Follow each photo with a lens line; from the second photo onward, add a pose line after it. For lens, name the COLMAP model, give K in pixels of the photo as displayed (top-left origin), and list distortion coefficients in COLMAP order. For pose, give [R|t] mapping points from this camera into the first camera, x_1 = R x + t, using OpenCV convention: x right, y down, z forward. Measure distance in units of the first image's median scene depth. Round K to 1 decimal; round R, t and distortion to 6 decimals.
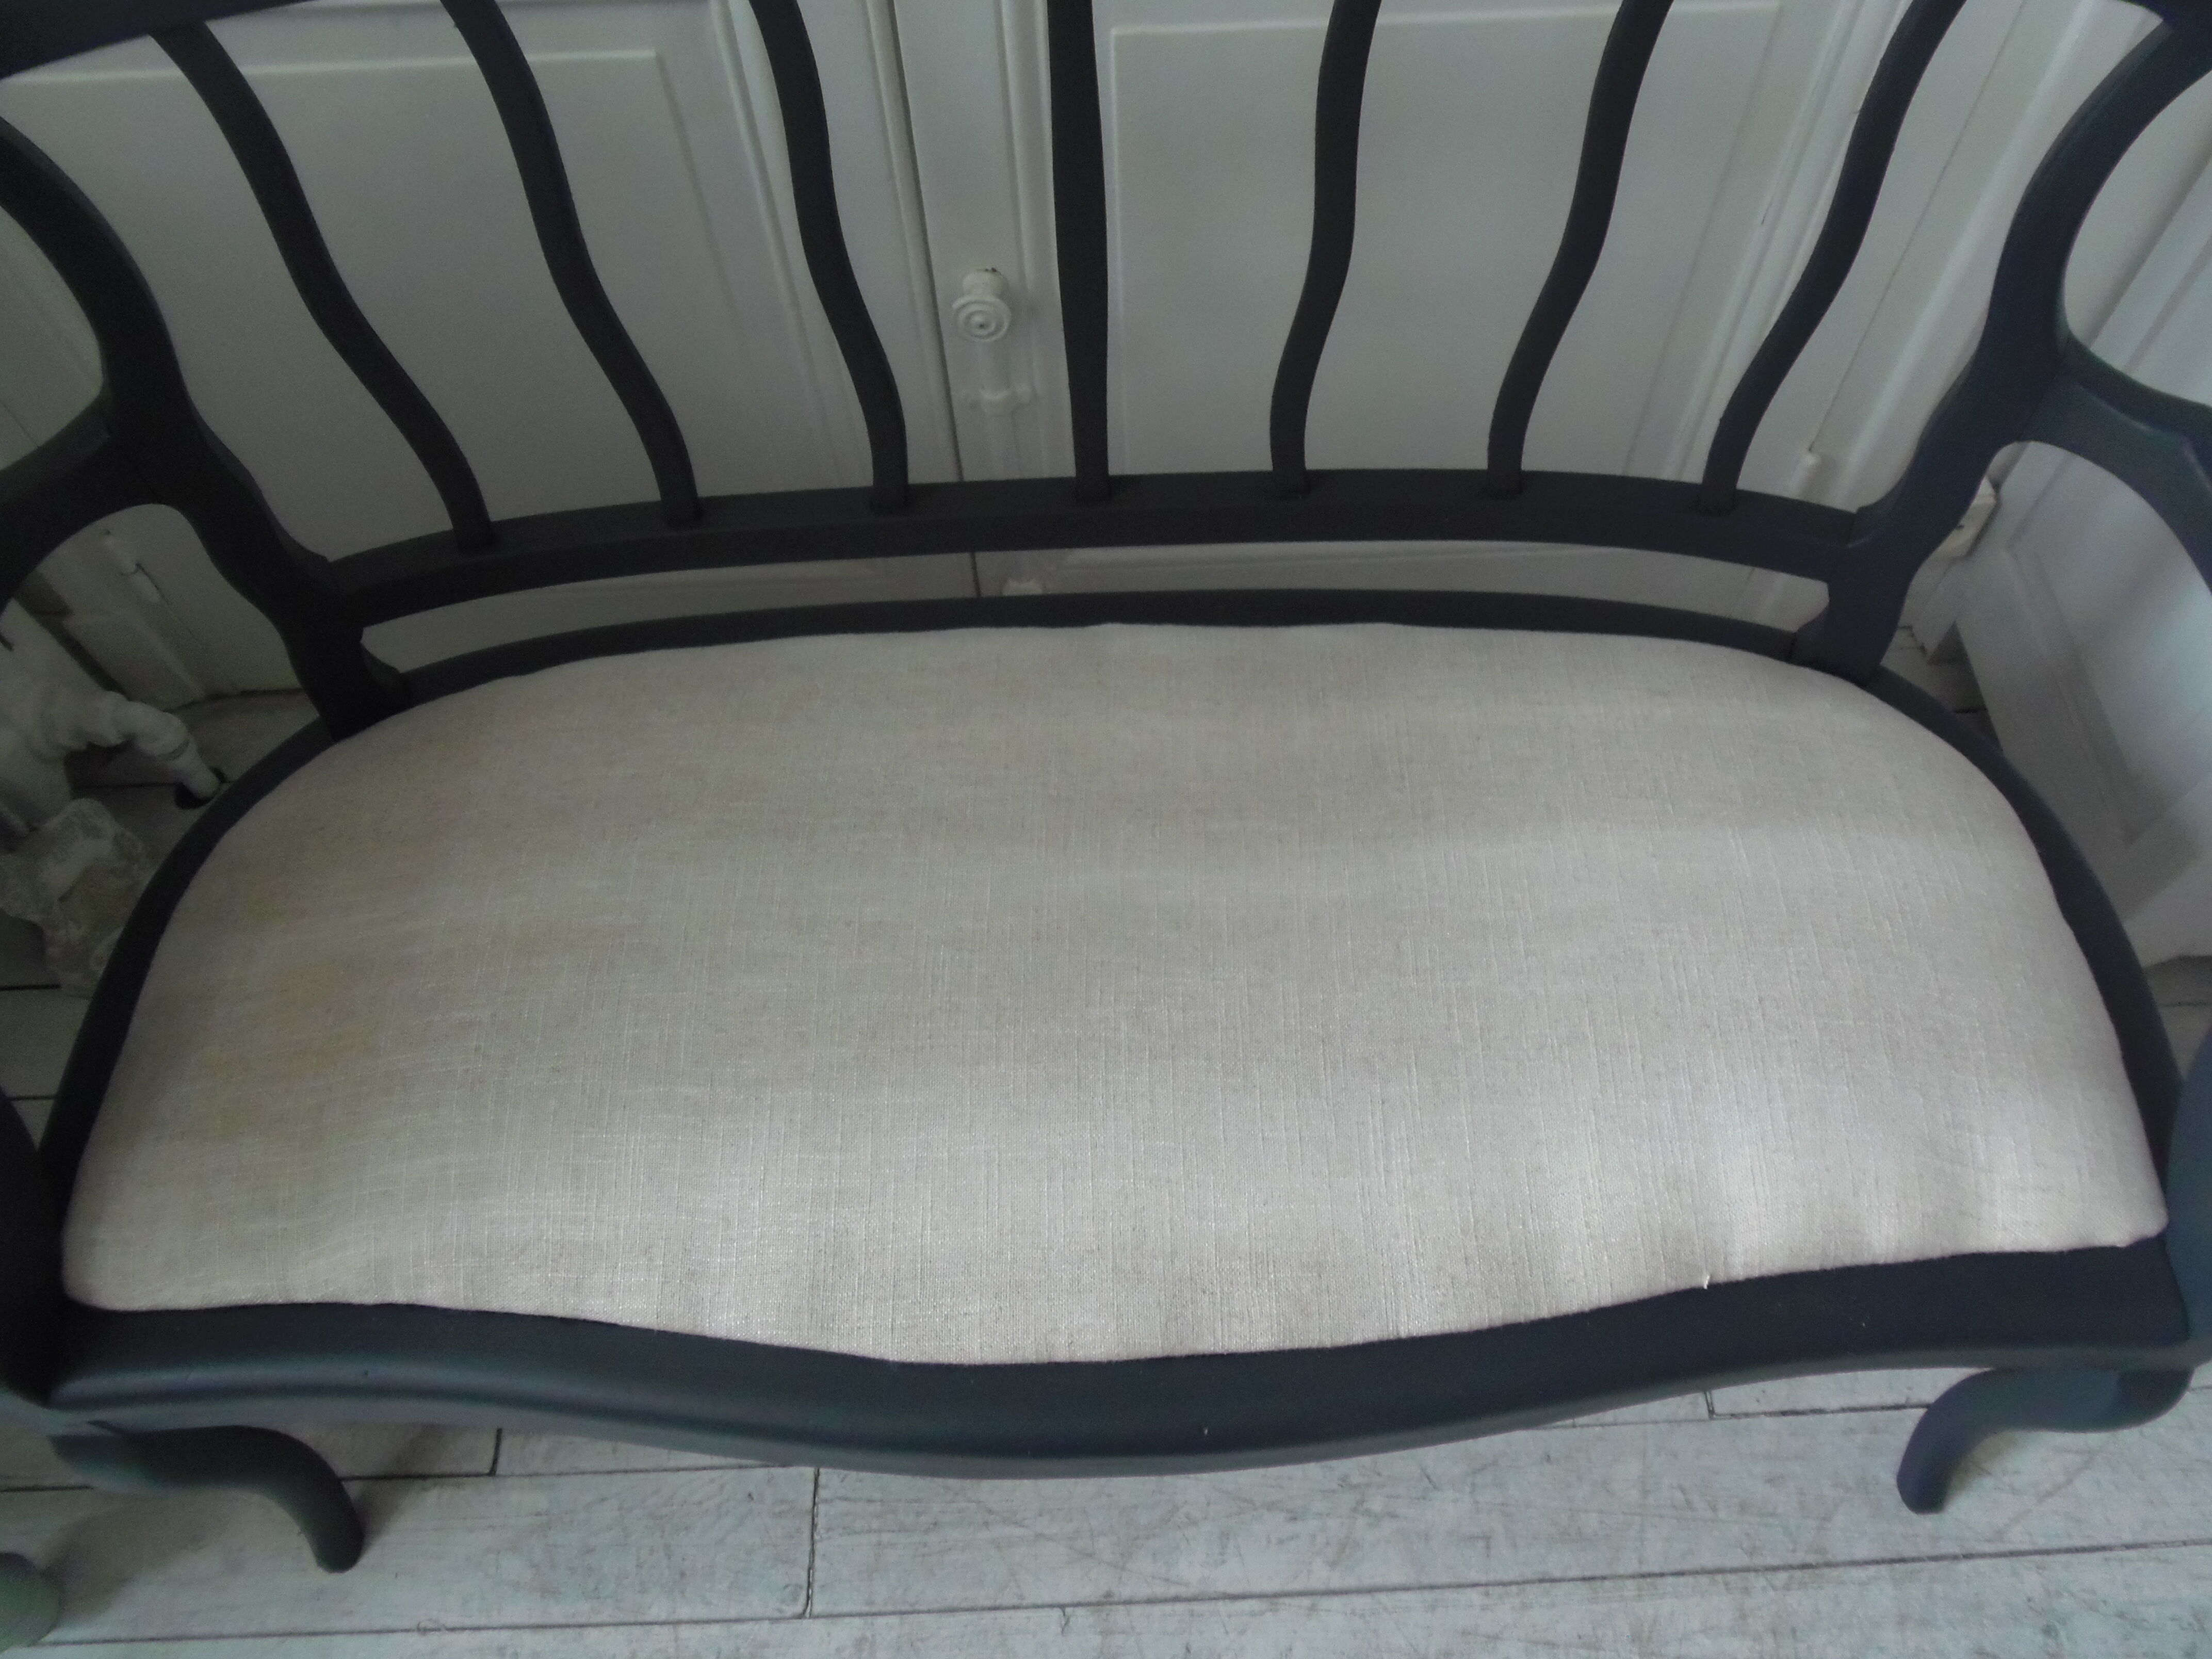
lens RADIAL K [[1616.8, 0, 1121.7], [0, 1616.8, 791.0], [0, 0, 1]] dist [-0.015934, -0.000517]
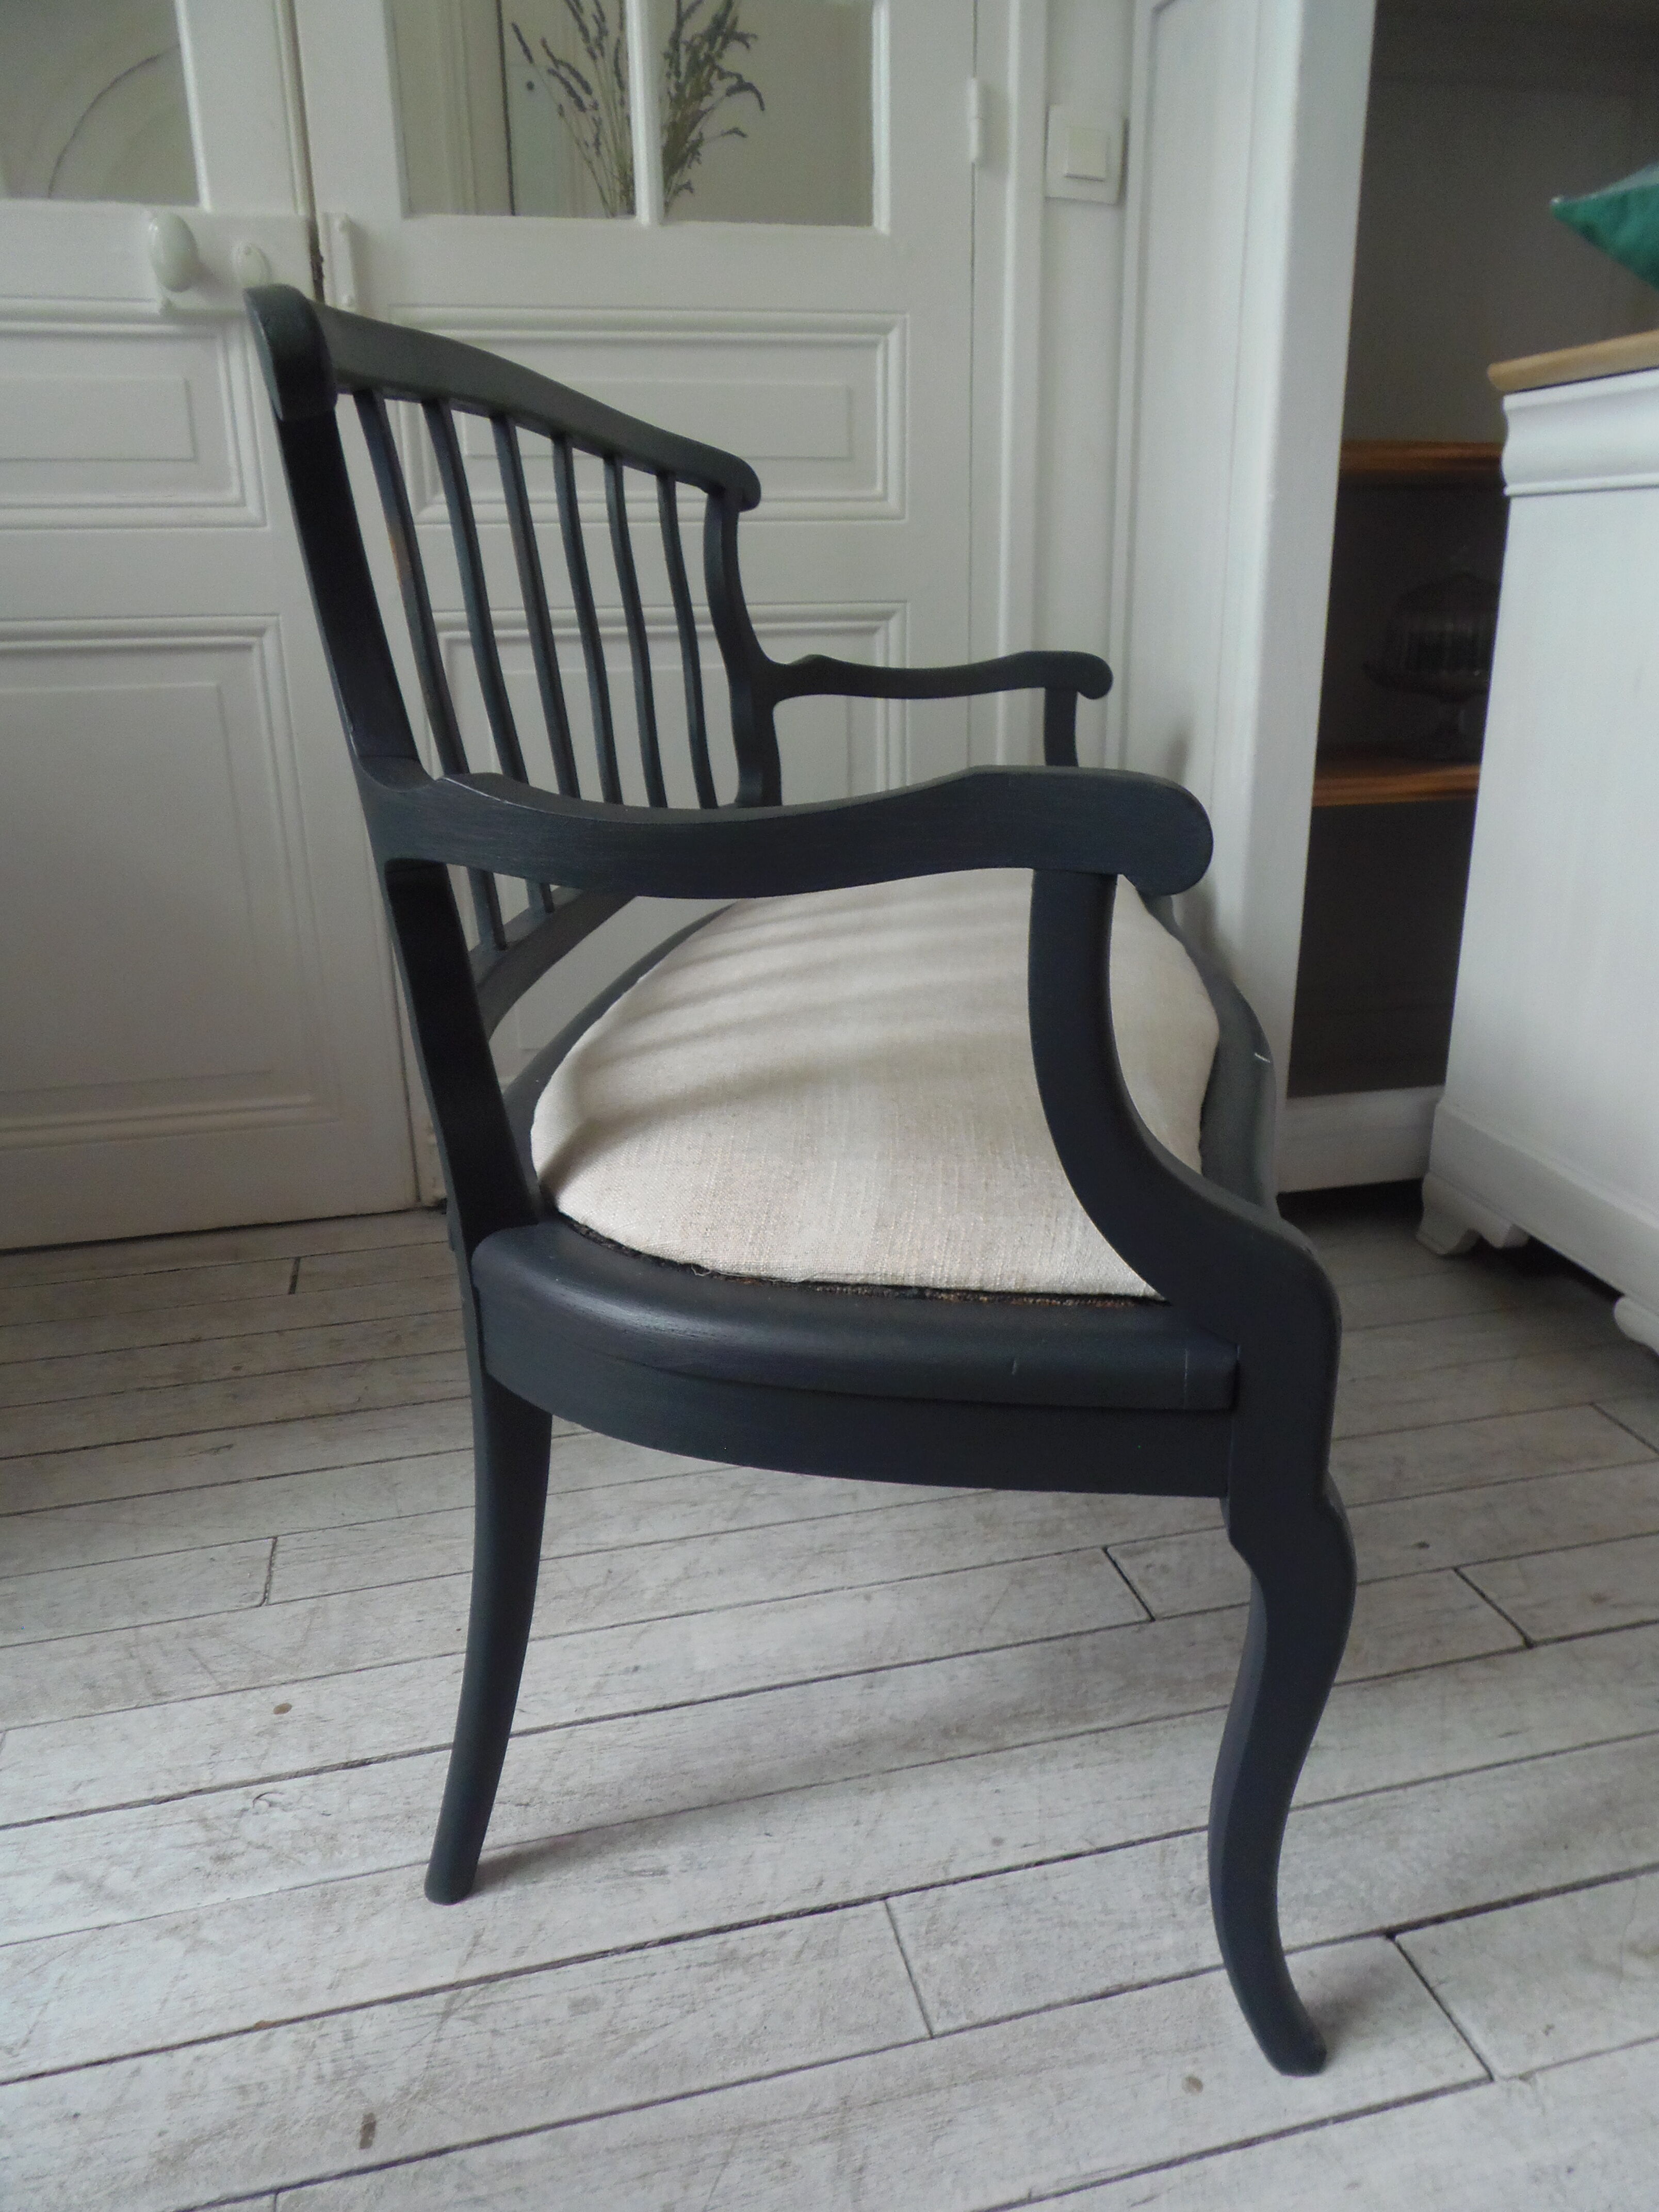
lens RADIAL K [[1616.8, 0, 873.9], [0, 1616.8, 1147.2], [0, 0, 1]] dist [-0.015934, -0.000517]
pose [[0.974842, -0.064207, 0.213448, -0.001928], [0.182520, 0.779613, -0.599075, 0.996587], [-0.127942, 0.622962, 0.771718, -0.108862]]
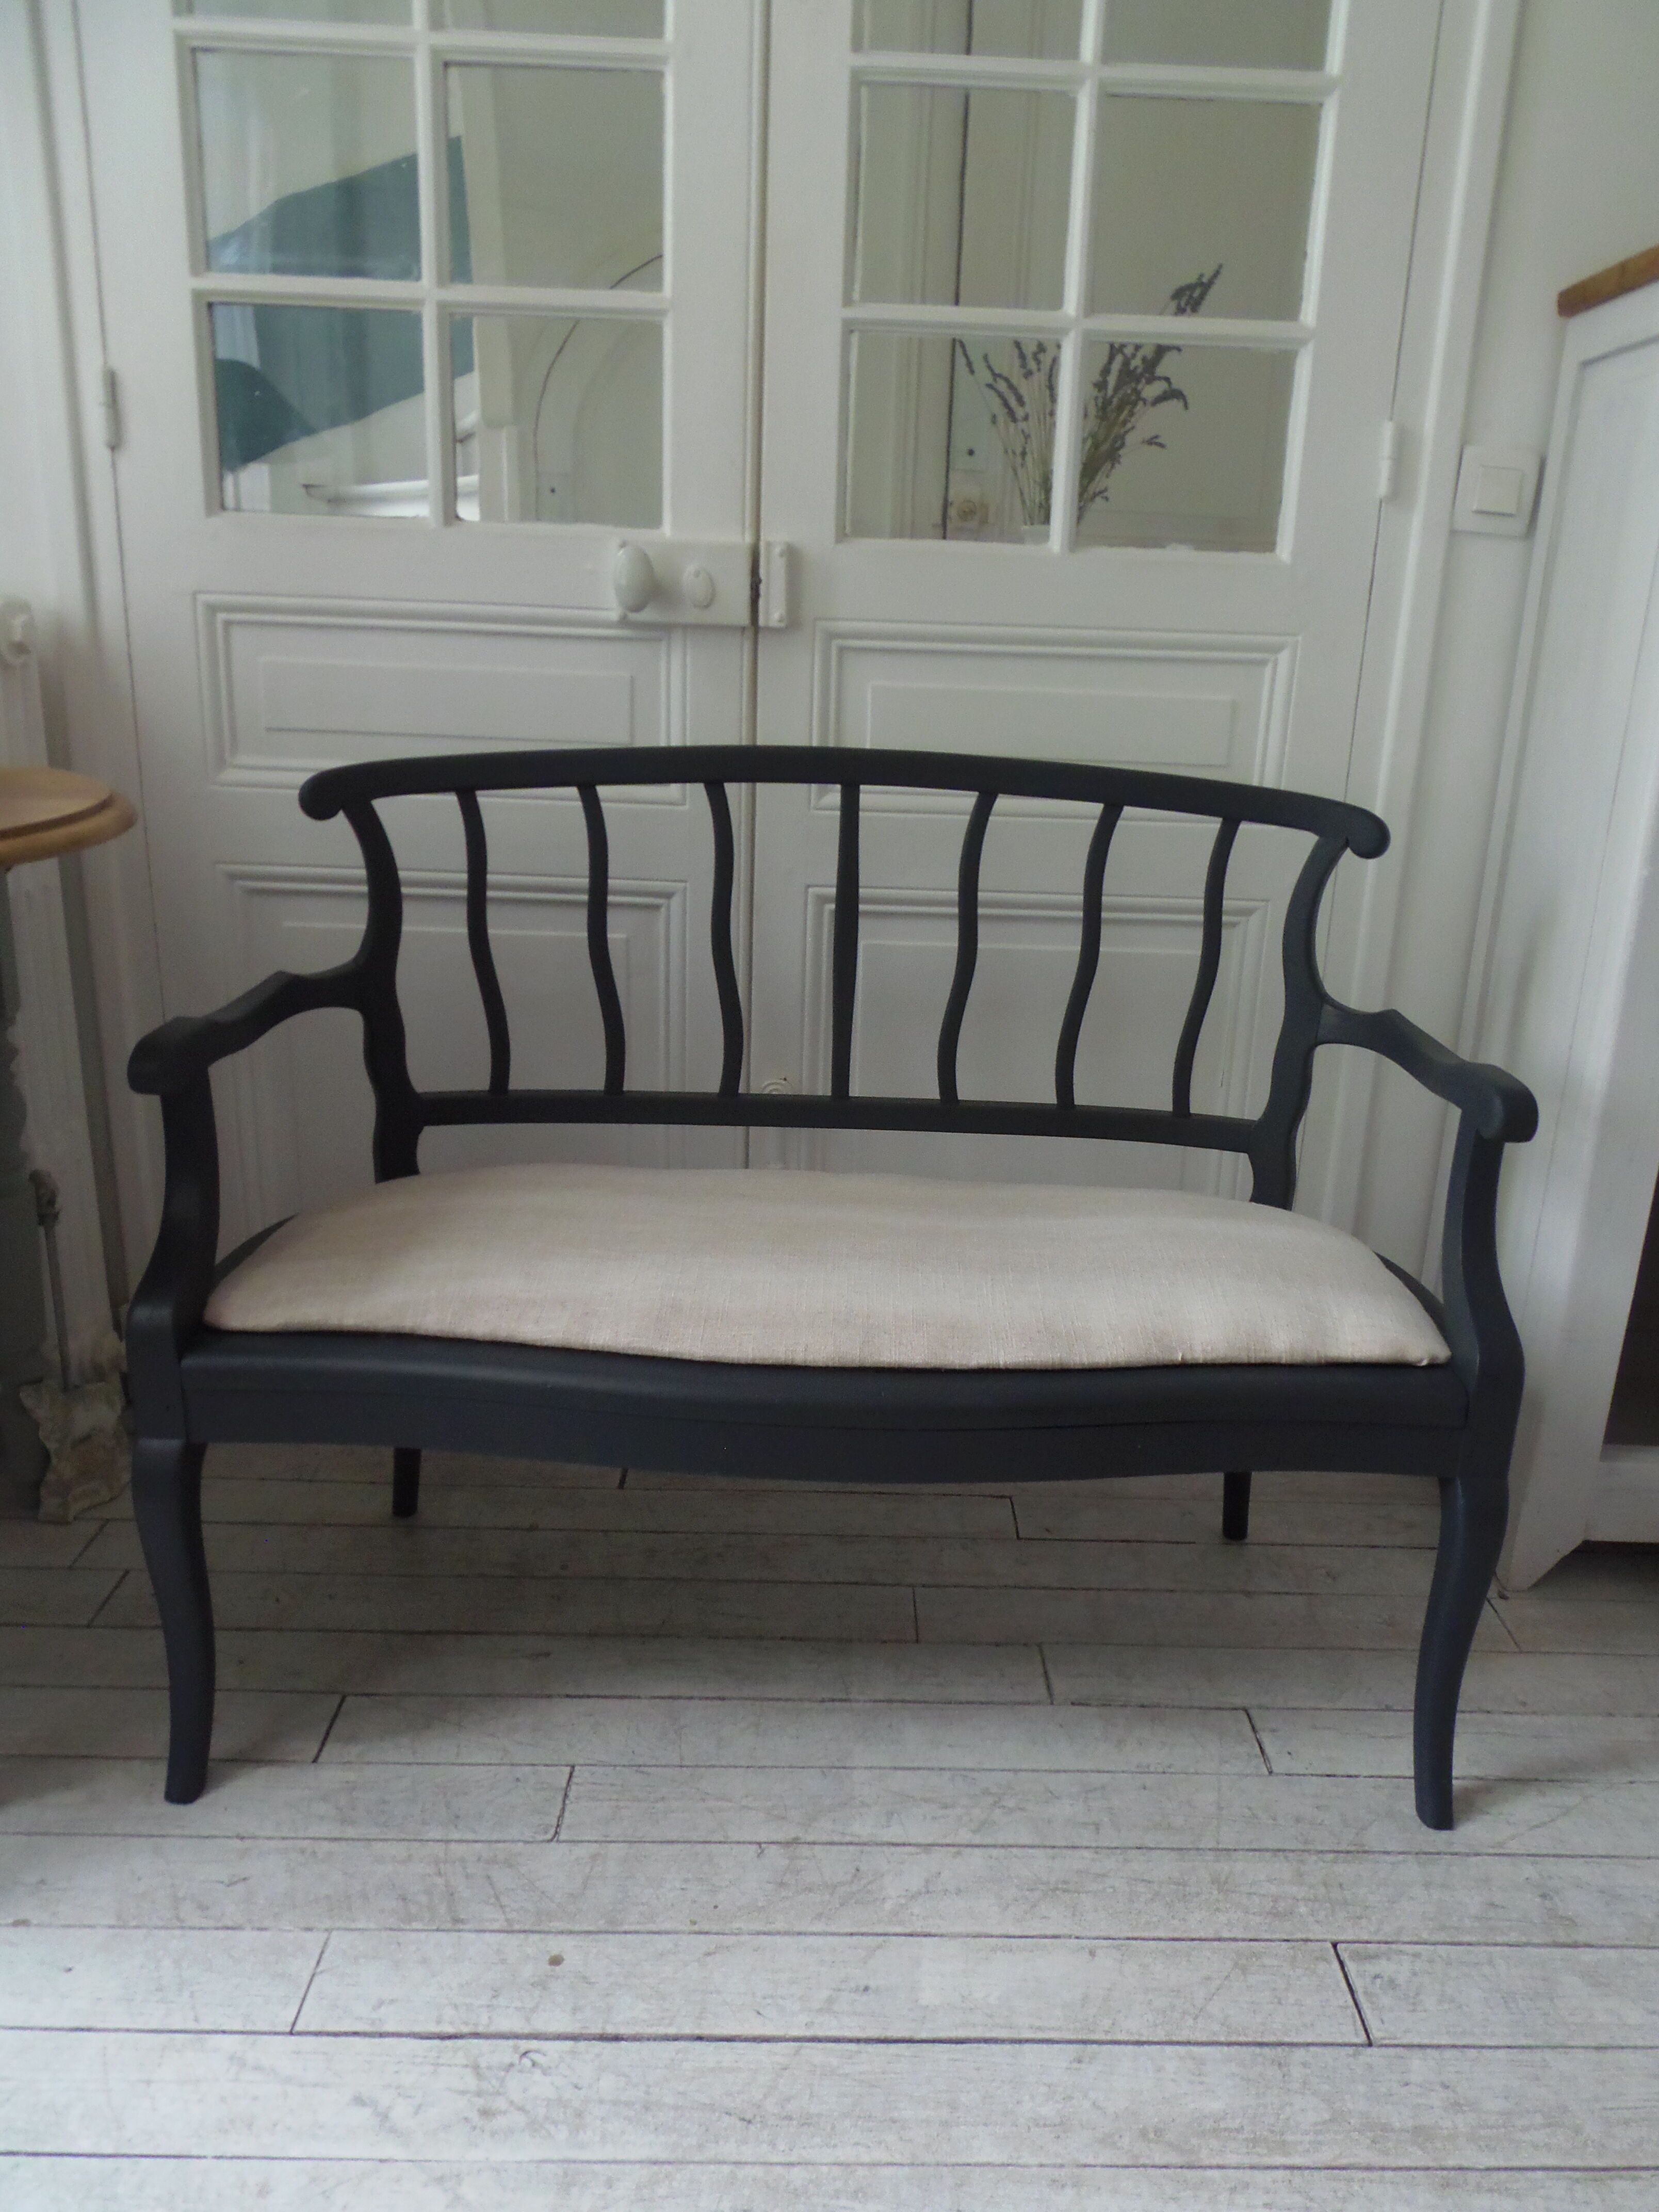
lens RADIAL K [[1616.8, 0, 870.8], [0, 1616.8, 1140.9], [0, 0, 1]] dist [-0.015934, -0.000517]
pose [[0.998168, 0.060470, 0.002054, 0.014004], [-0.044960, 0.764000, -0.643647, 0.879180], [-0.040490, 0.642376, 0.765319, -0.311408]]
